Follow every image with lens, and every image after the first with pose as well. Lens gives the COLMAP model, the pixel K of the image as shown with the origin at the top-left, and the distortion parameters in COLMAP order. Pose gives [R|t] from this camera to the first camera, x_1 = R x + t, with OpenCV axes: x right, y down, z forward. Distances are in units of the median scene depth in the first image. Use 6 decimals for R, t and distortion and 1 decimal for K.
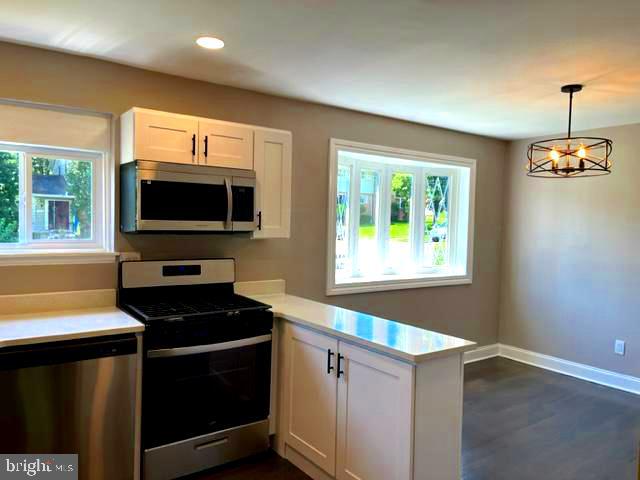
lens RADIAL K [[485.8, 0, 323.7], [0, 485.8, 240.7], [0, 0, 1]] dist [0.075031, -0.103620]
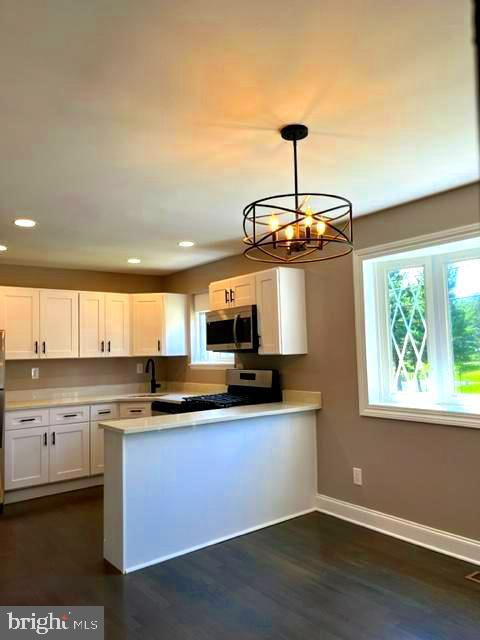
lens RADIAL K [[485.8, 0, 238.1], [0, 485.8, 322.0], [0, 0, 1]] dist [0.075031, -0.103620]
pose [[0.007481, -0.082718, -0.996545, 1.171058], [-0.010808, 0.996508, -0.082796, 0.016631], [0.999914, 0.011390, 0.006561, 0.919116]]
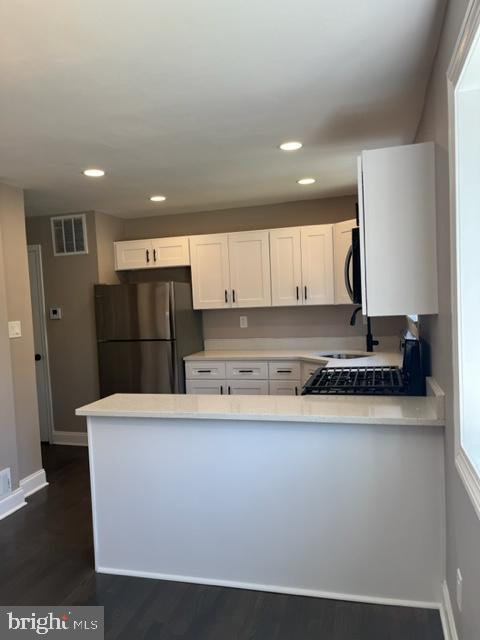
lens RADIAL K [[485.8, 0, 238.1], [0, 485.8, 322.0], [0, 0, 1]] dist [0.075031, -0.103620]
pose [[-0.801700, 0.045723, -0.595975, 0.472321], [0.007482, 0.997760, 0.066483, -0.043783], [0.597680, 0.048840, -0.800246, 1.484835]]
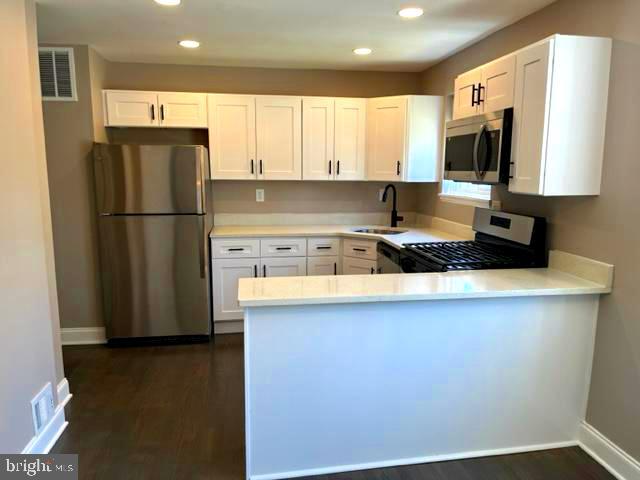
lens RADIAL K [[485.8, 0, 323.7], [0, 485.8, 240.7], [0, 0, 1]] dist [0.075031, -0.103620]
pose [[-0.463198, 0.110539, -0.879334, 0.724255], [-0.046861, 0.987749, 0.148852, -0.031601], [0.885015, 0.110154, -0.452343, 1.088778]]
